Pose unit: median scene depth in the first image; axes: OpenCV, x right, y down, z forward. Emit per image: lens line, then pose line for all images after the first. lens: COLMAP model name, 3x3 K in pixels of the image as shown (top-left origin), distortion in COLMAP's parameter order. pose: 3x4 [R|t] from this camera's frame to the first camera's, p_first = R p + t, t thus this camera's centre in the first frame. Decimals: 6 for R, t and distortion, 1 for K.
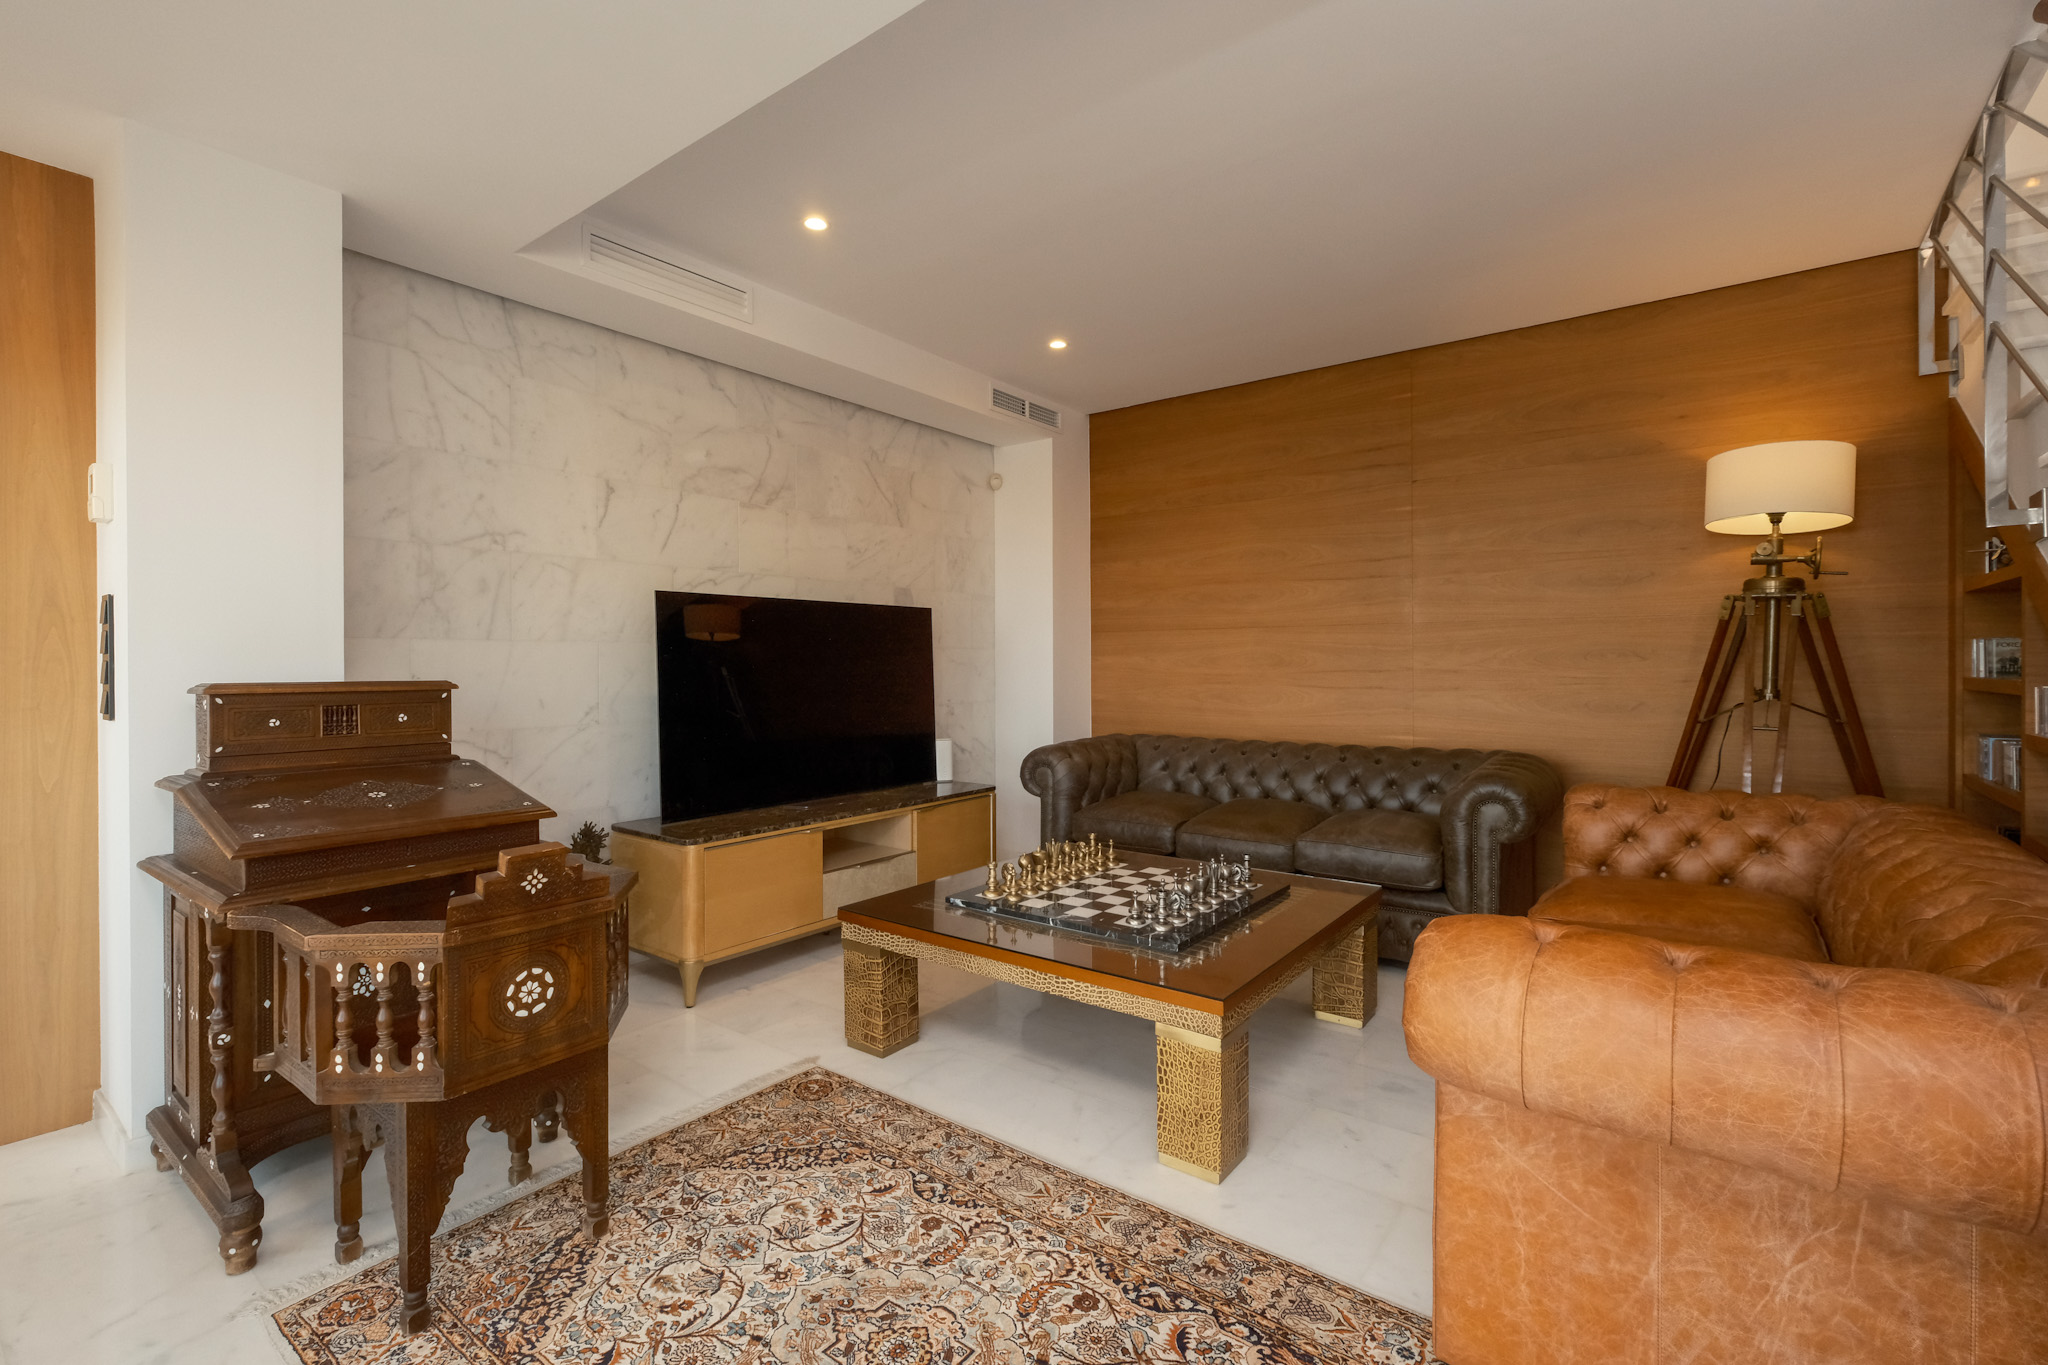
lens RADIAL K [[898.1, 0, 1024.0], [0, 898.1, 682.5], [0, 0, 1]] dist [-0.000854, -0.000071]
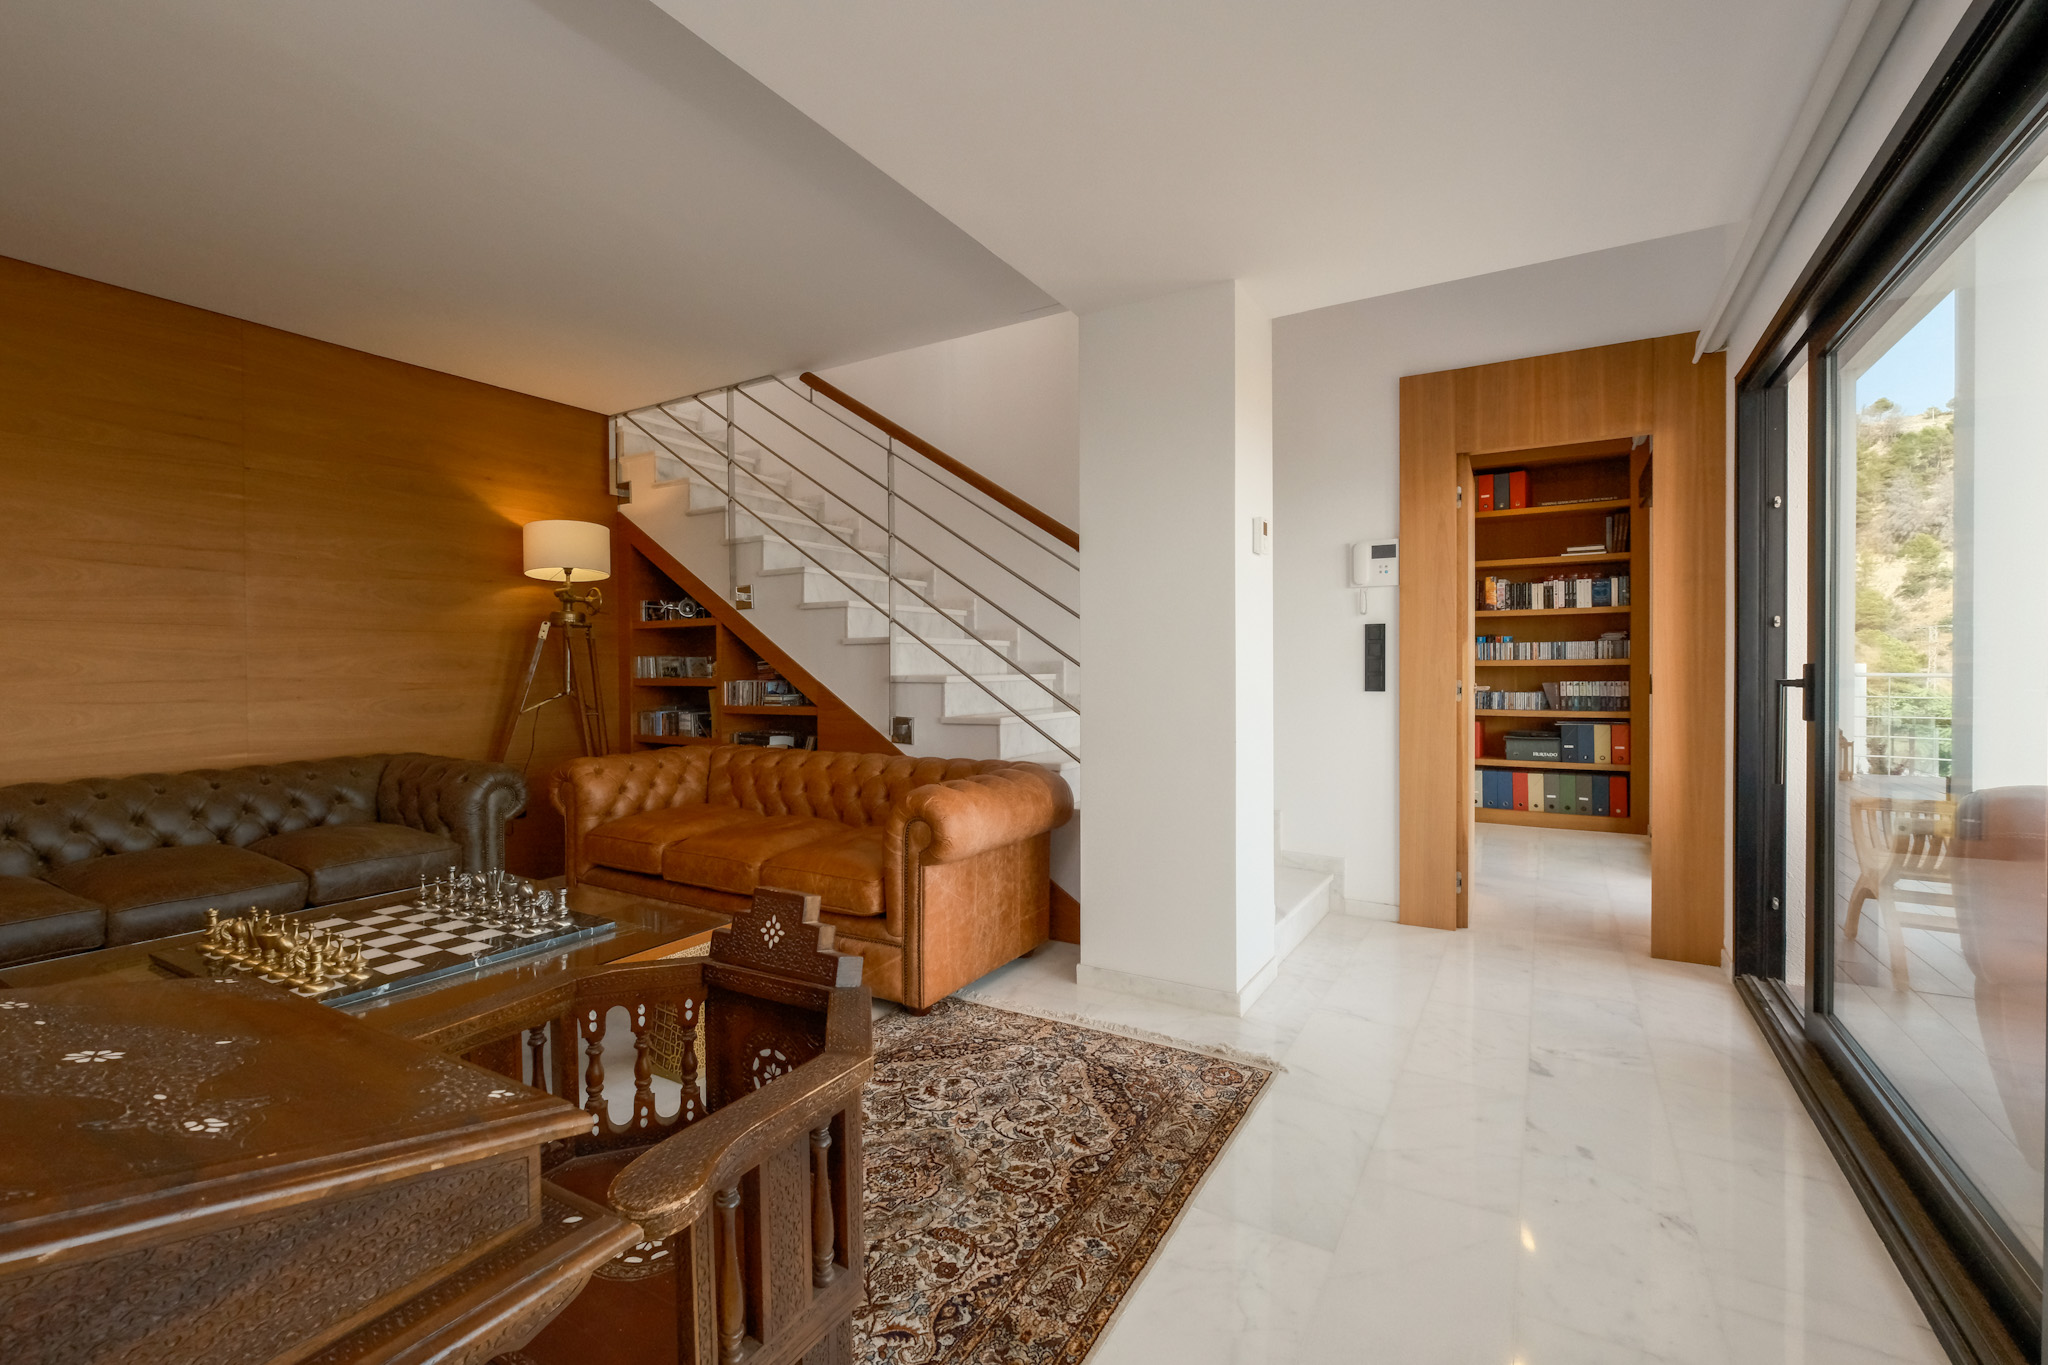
lens RADIAL K [[898.1, 0, 1024.0], [0, 898.1, 682.5], [0, 0, 1]] dist [-0.000854, -0.000071]
pose [[-0.112308, -0.015409, 0.993554, -0.724550], [0.022364, 0.999587, 0.018031, -0.012271], [-0.993422, 0.024244, -0.111917, 0.443206]]
